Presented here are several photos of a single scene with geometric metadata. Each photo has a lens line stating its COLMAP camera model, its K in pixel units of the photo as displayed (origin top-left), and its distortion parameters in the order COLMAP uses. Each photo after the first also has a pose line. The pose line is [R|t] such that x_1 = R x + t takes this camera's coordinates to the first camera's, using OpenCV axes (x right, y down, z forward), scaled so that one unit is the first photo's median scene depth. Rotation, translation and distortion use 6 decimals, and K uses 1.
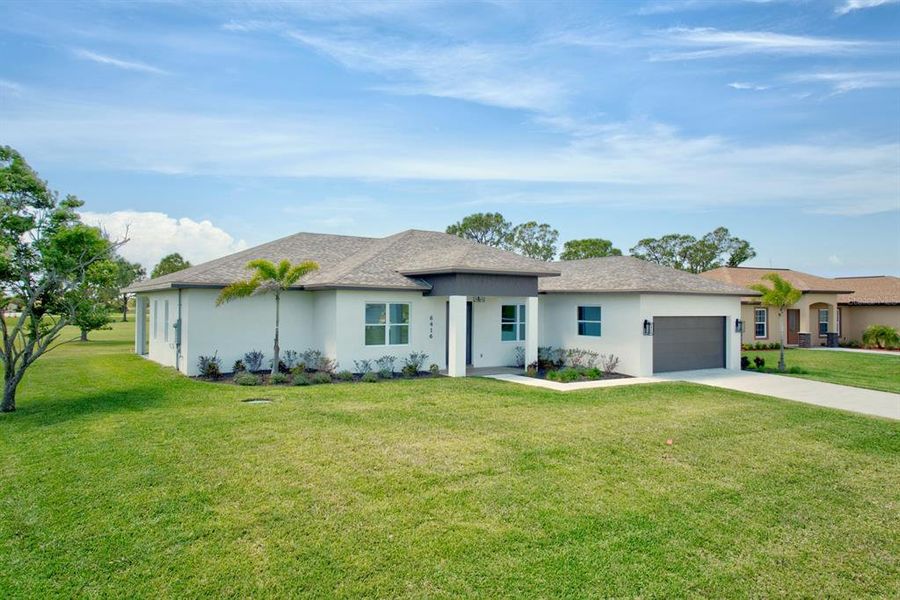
lens RADIAL K [[404.3, 0, 450.0], [0, 404.3, 300.0], [0, 0, 1]] dist [-0.000873, -0.000114]
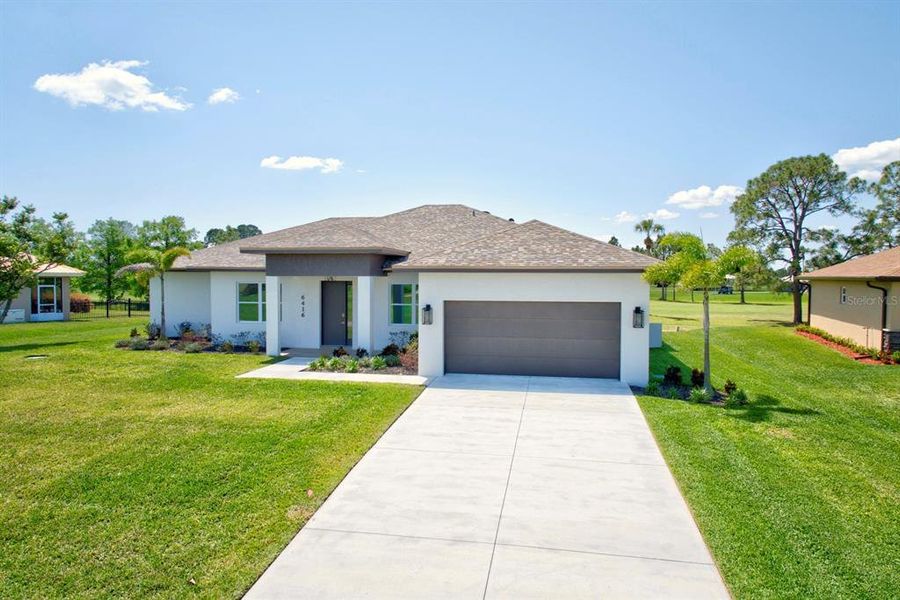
lens RADIAL K [[404.3, 0, 450.0], [0, 404.3, 300.0], [0, 0, 1]] dist [-0.000873, -0.000114]
pose [[0.872207, 0.020420, -0.488710, 0.838999], [0.001323, 0.999026, 0.044103, 0.007165], [0.489135, -0.039113, 0.871331, 0.321144]]
